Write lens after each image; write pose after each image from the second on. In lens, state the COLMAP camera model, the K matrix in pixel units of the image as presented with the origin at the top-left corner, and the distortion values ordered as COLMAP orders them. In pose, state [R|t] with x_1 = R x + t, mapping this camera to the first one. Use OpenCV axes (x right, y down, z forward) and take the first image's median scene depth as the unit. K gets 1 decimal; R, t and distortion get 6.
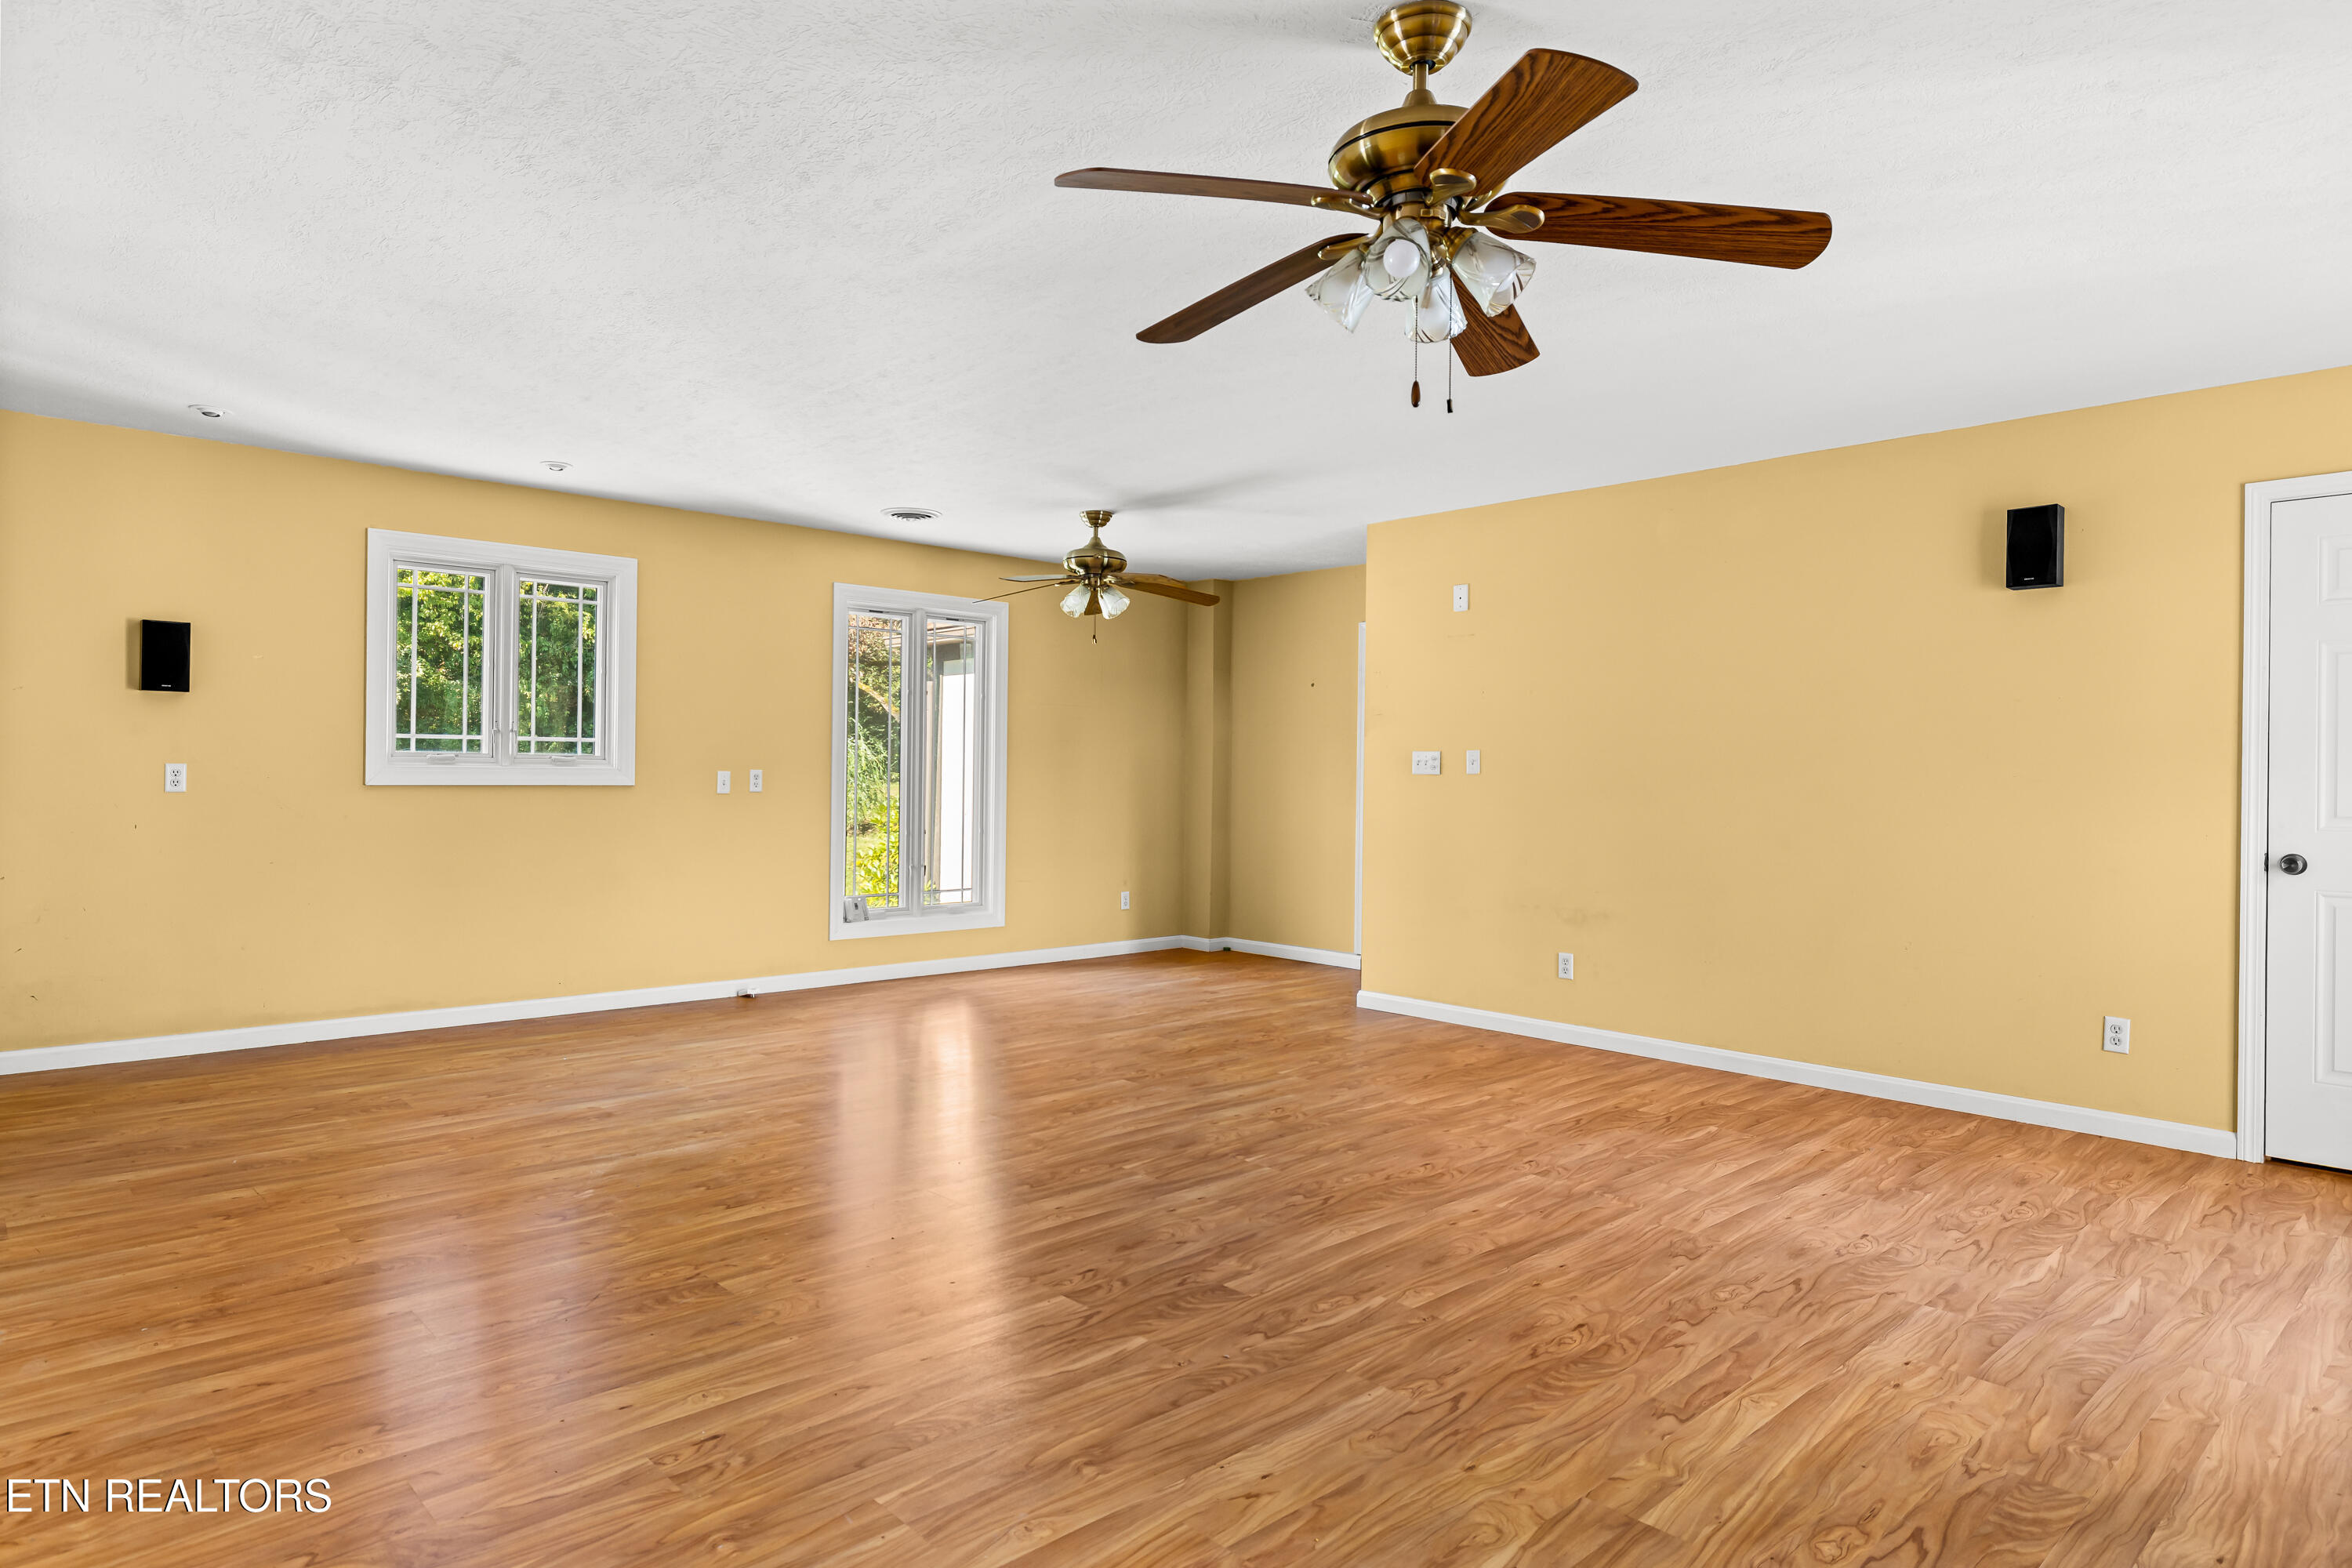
lens RADIAL K [[1347.1, 0, 1169.2], [0, 1347.1, 777.1], [0, 0, 1]] dist [0.000176, -0.003308]
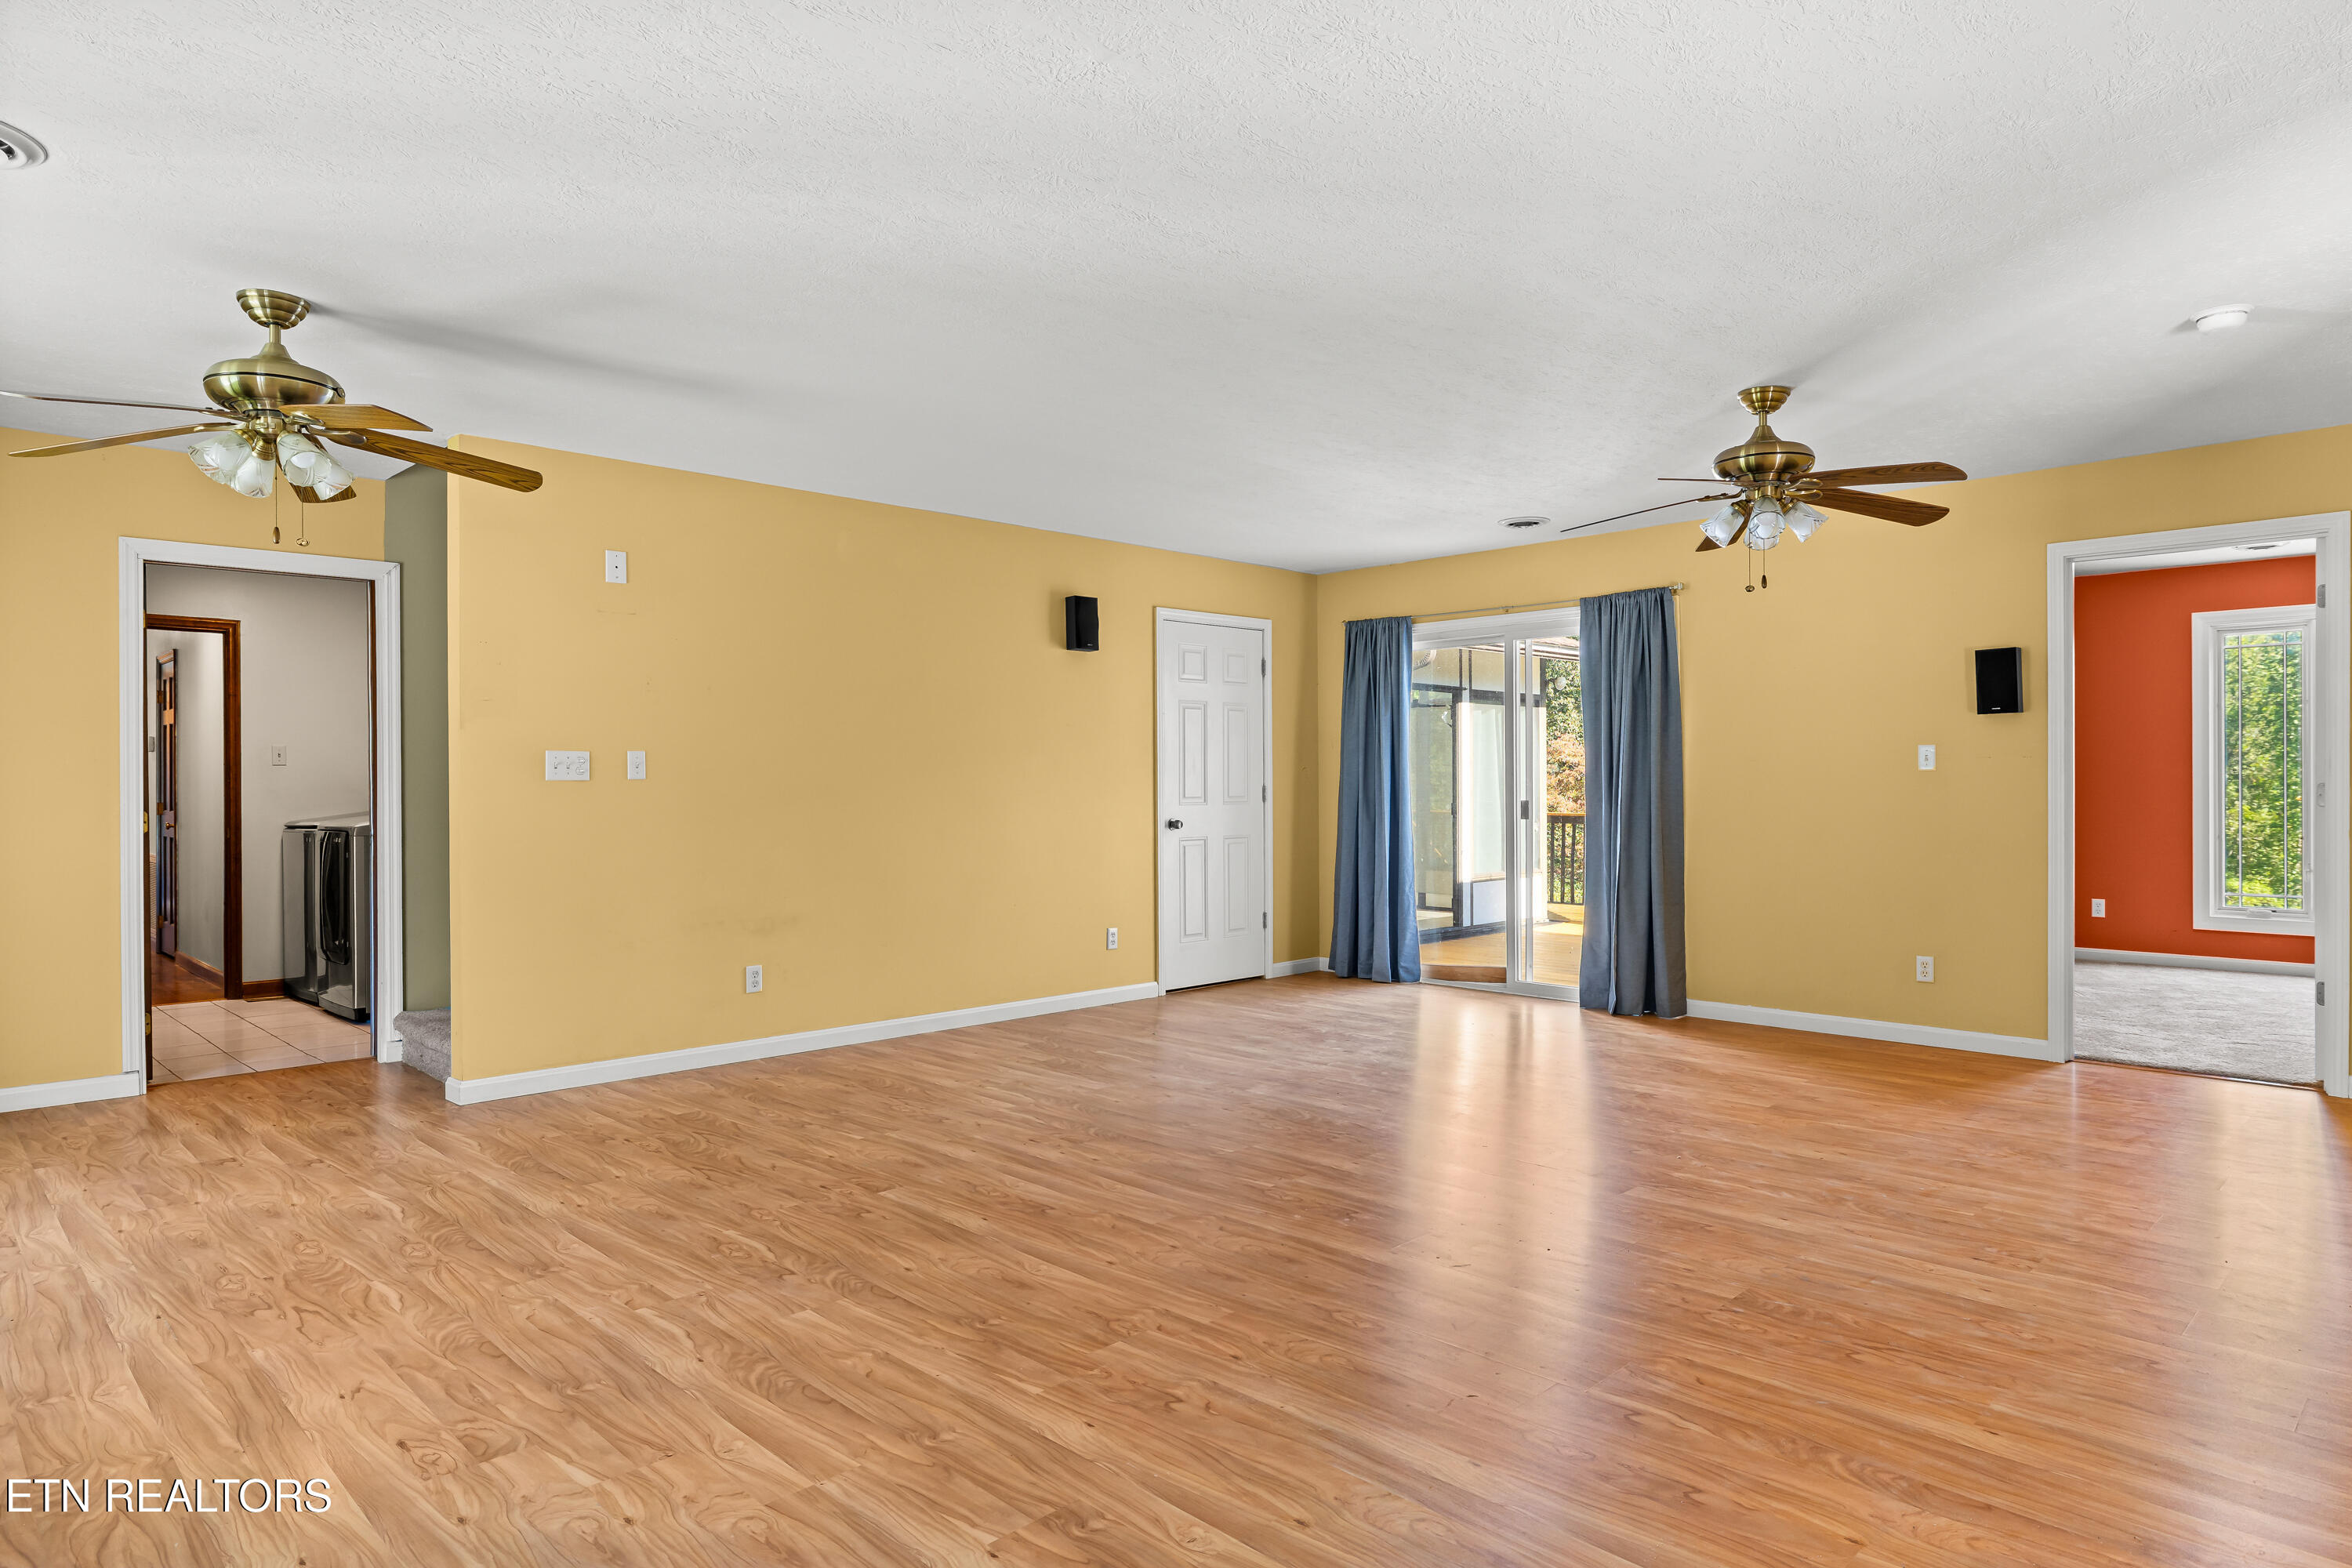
lens RADIAL K [[1347.1, 0, 1166.6], [0, 1347.1, 784.4], [0, 0, 1]] dist [0.000176, -0.003308]
pose [[-0.027161, -0.013281, 0.999543, -1.091899], [0.006828, 0.999886, 0.013471, -0.014204], [-0.999608, 0.007191, -0.027067, 1.203783]]
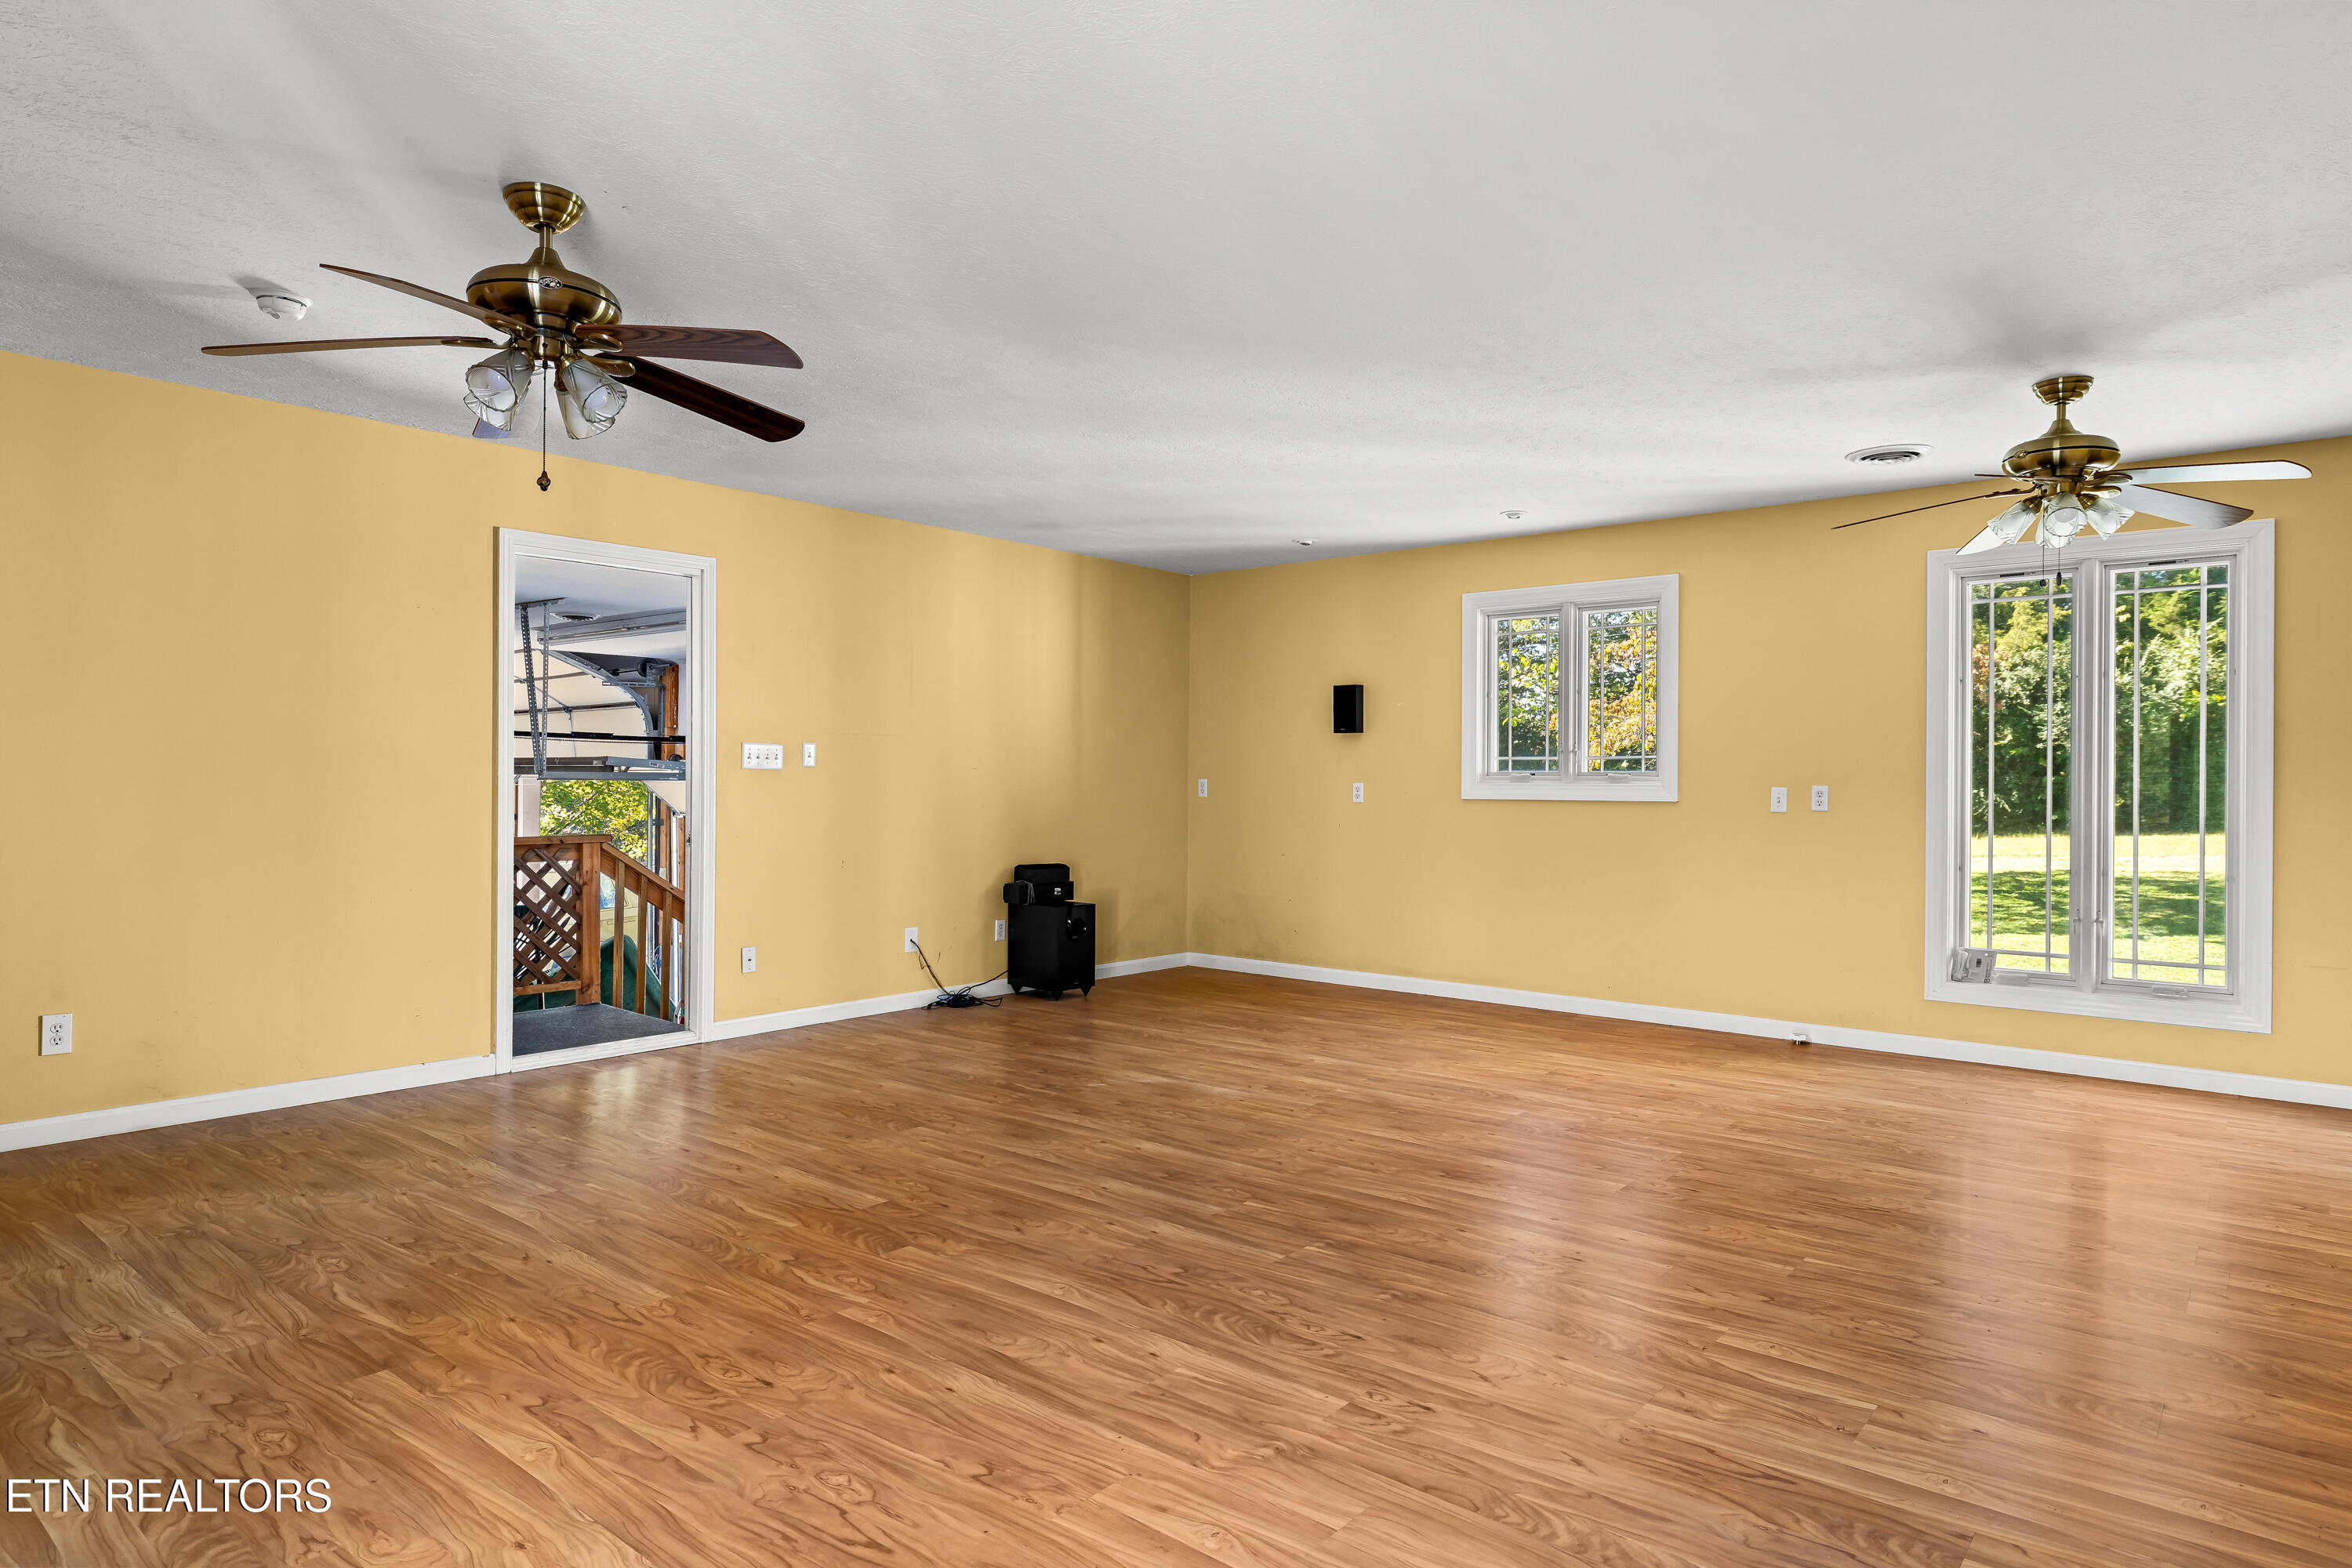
lens RADIAL K [[1347.1, 0, 1155.3], [0, 1347.1, 785.1], [0, 0, 1]] dist [0.000176, -0.003308]
pose [[0.112722, -0.009013, -0.993586, 0.968749], [-0.008916, 0.999909, -0.010082, 0.012966], [0.993587, 0.009996, 0.112631, 0.908488]]
